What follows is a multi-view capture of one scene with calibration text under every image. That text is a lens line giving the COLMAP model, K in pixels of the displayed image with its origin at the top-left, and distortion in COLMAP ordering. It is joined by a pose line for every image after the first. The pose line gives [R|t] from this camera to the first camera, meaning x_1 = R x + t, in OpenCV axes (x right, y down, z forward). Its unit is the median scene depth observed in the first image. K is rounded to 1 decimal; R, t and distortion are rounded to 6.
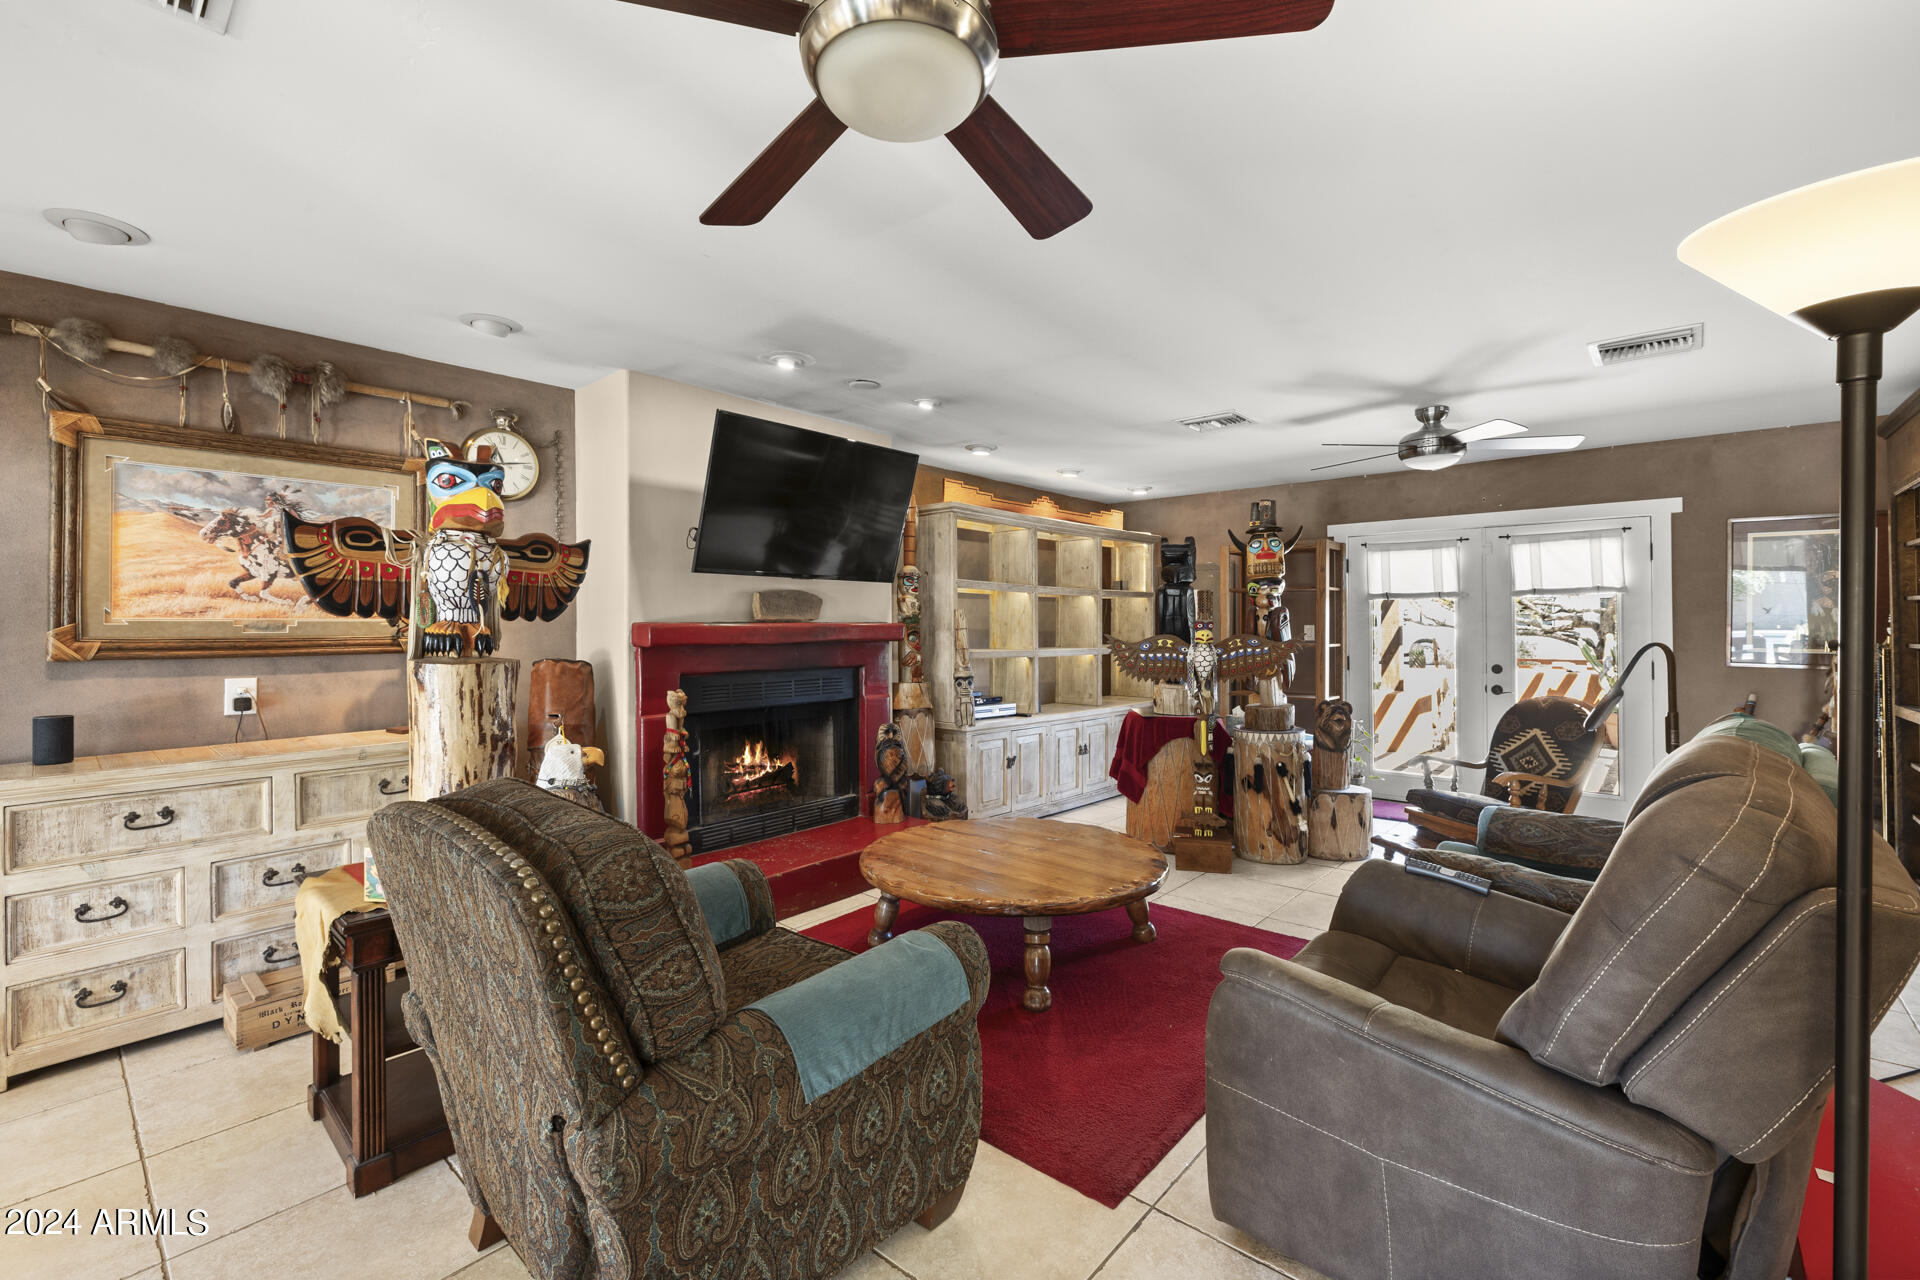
lens RADIAL K [[809.8, 0, 964.8], [0, 809.8, 630.9], [0, 0, 1]] dist [-0.001354, 0.000367]
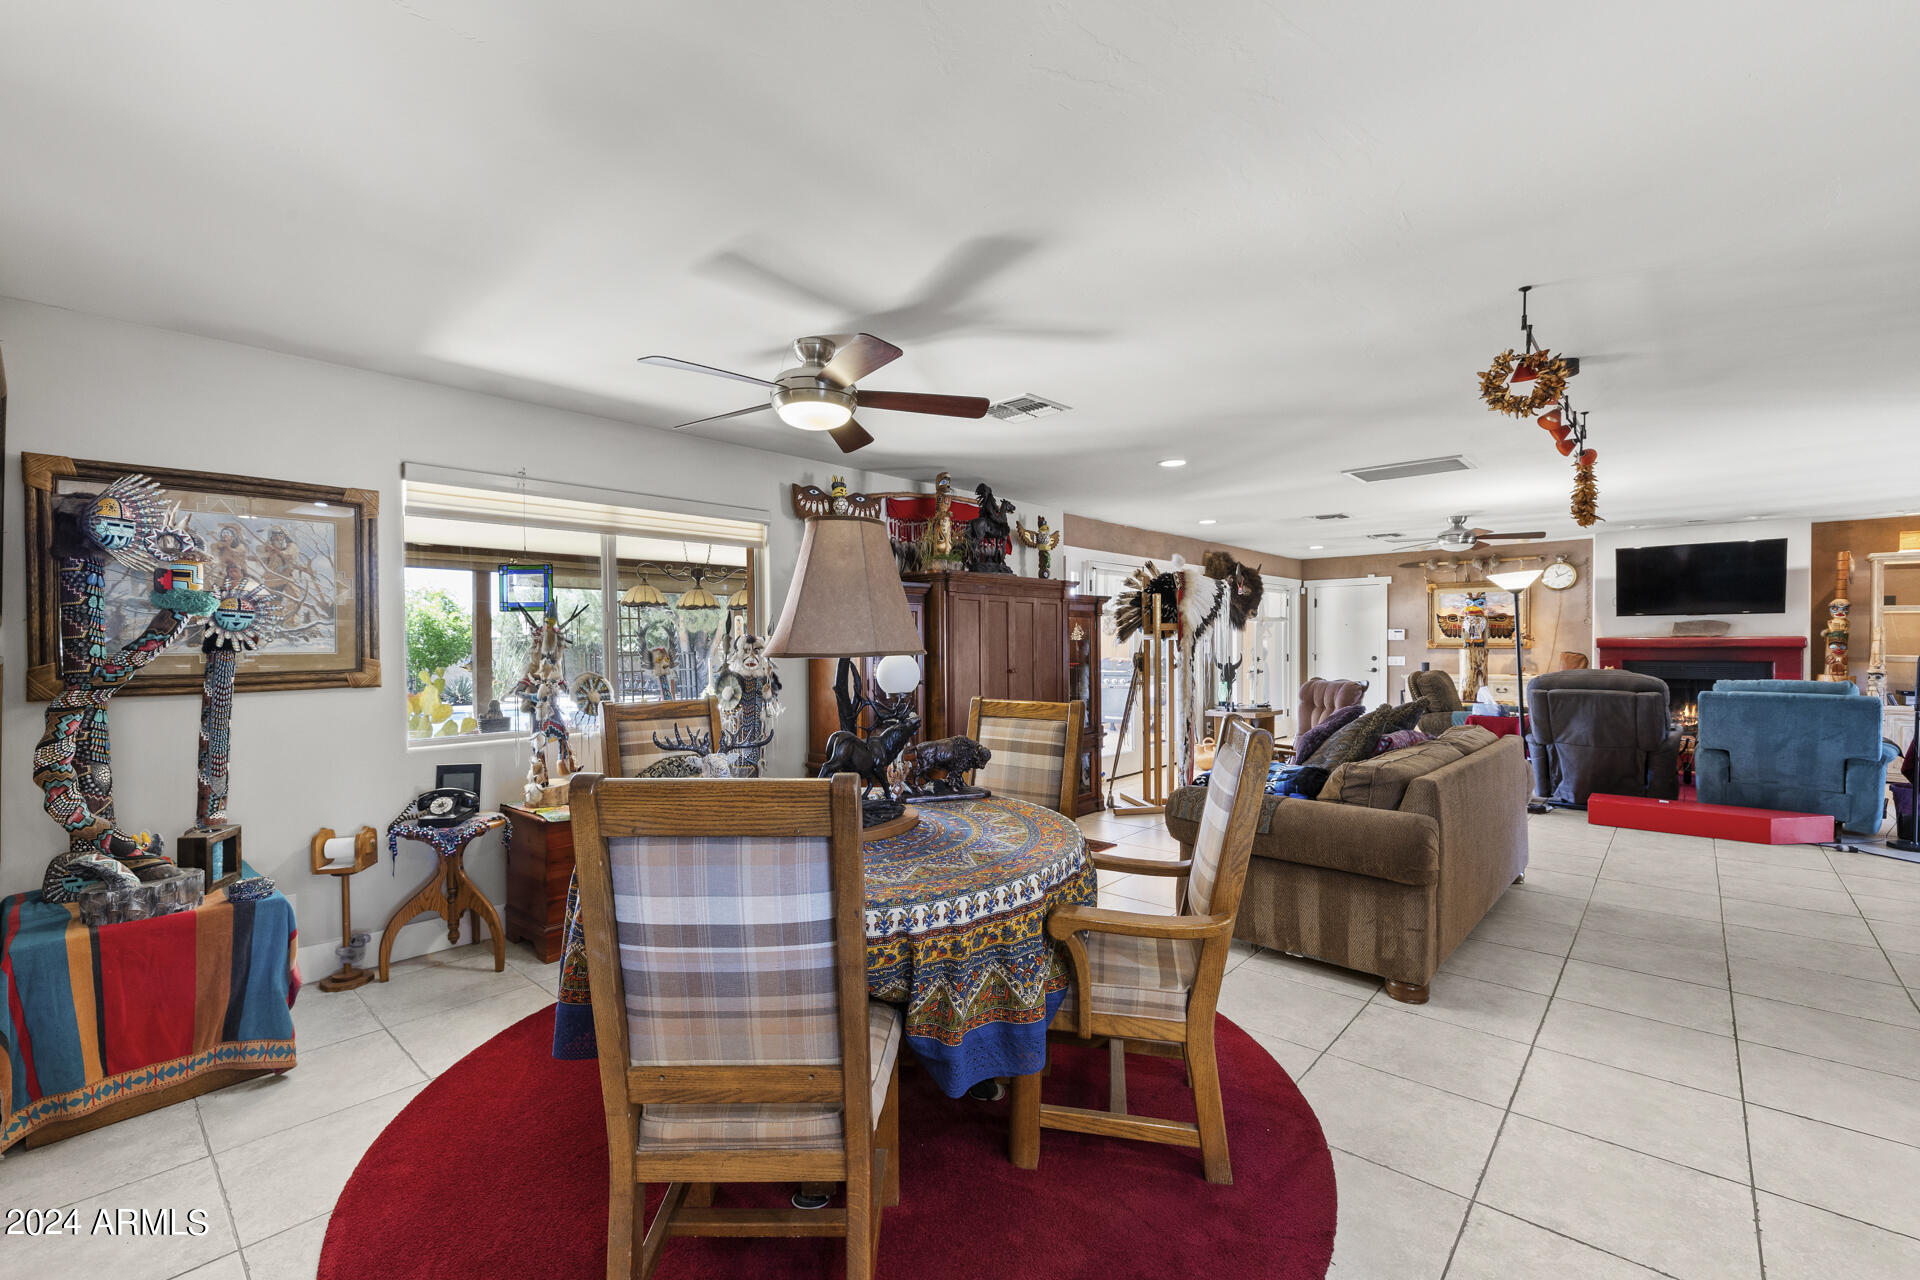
lens RADIAL K [[809.8, 0, 957.3], [0, 809.8, 651.6], [0, 0, 1]] dist [-0.001354, 0.000367]
pose [[-0.031912, 0.003891, -0.999483, 2.413220], [-0.008997, 0.999951, 0.004180, 0.039891], [0.999450, 0.009126, -0.031875, -0.943981]]
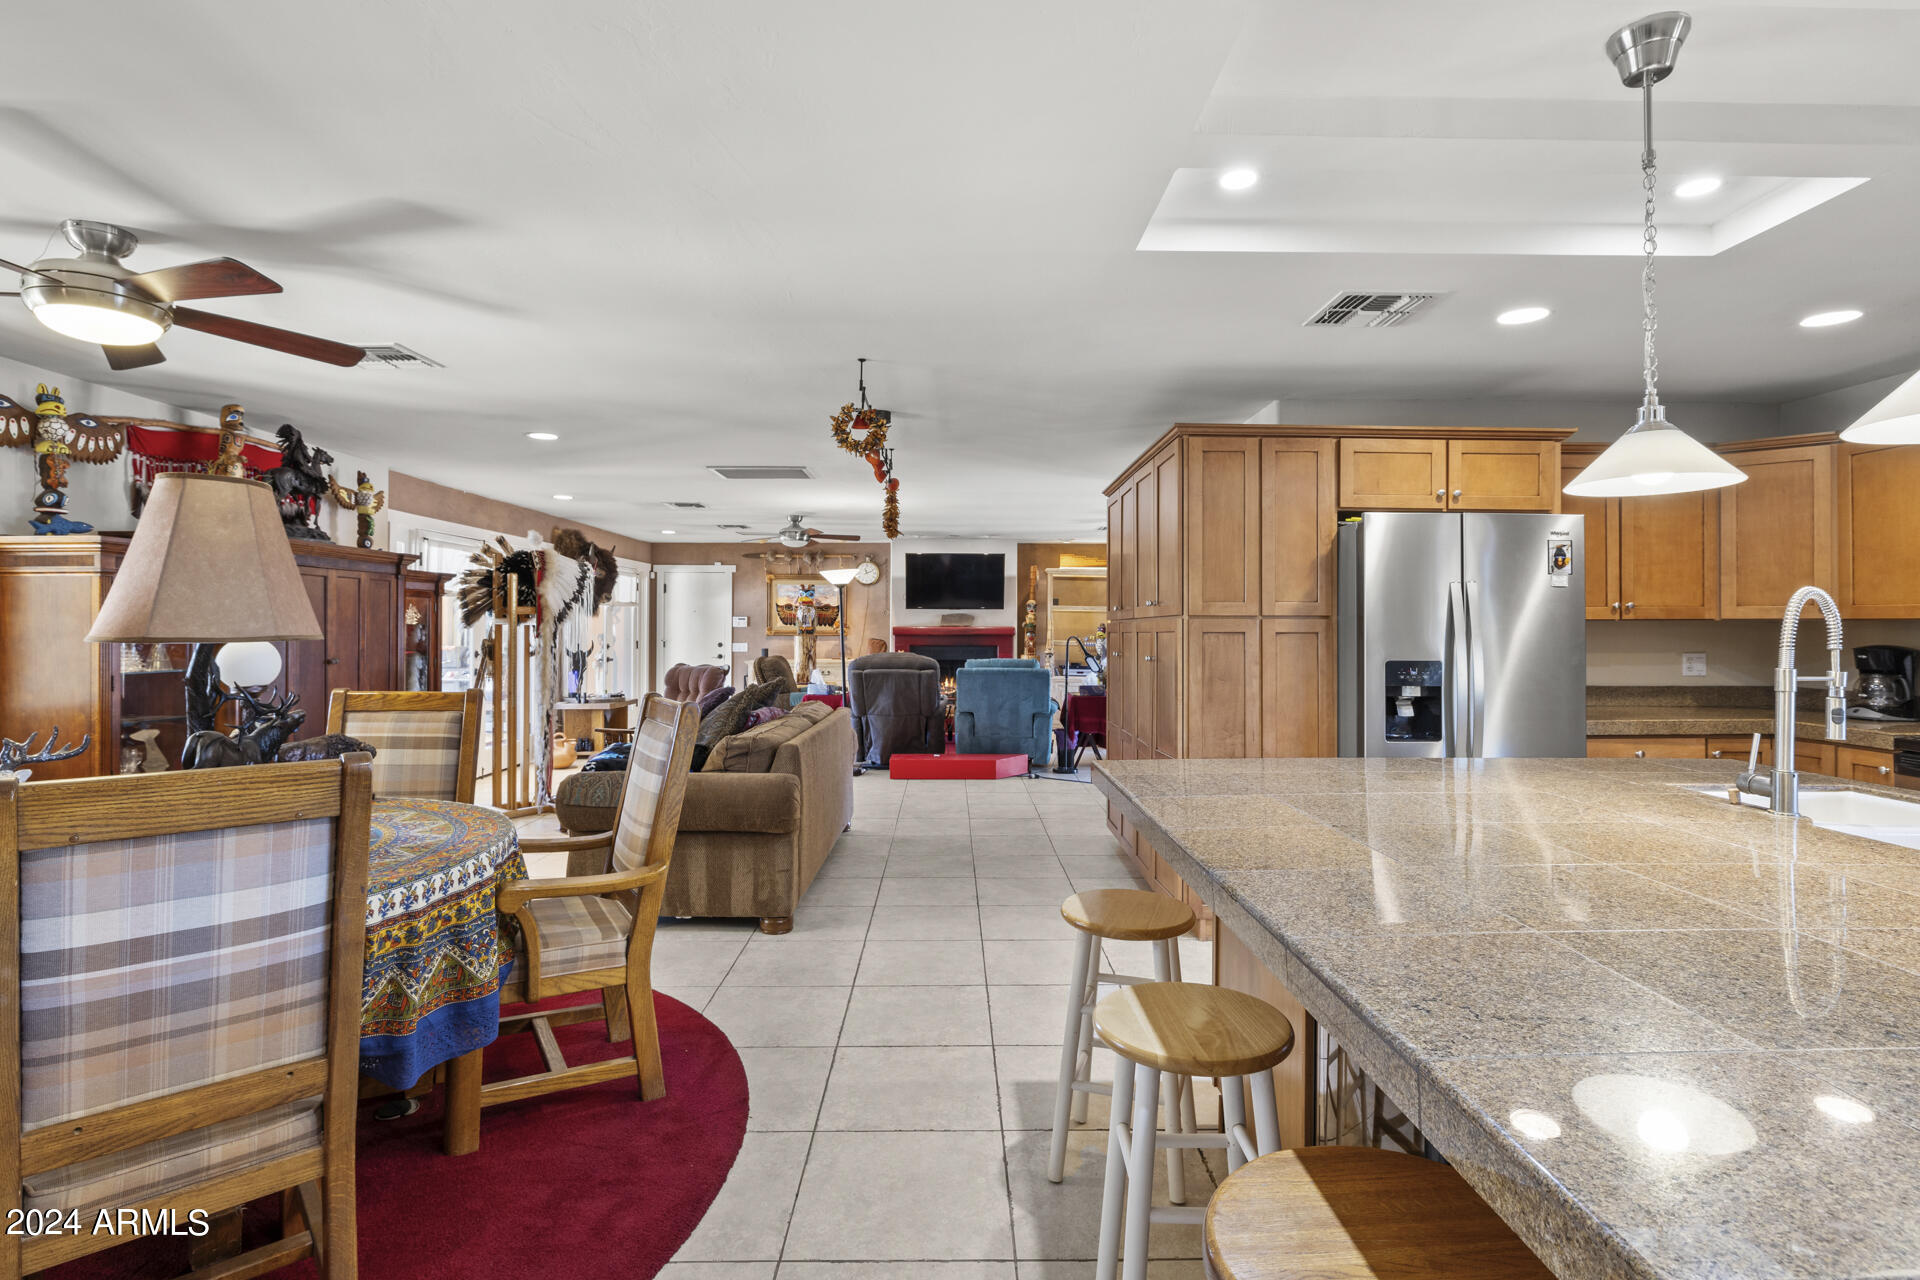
lens RADIAL K [[895.9, 0, 957.6], [0, 895.9, 632.6], [0, 0, 1]] dist [-0.001420, -0.000161]
pose [[0.653806, -0.001726, -0.756660, 2.517331], [-0.008398, 0.999919, -0.009537, 0.042126], [0.756615, 0.012589, 0.653739, -1.039149]]
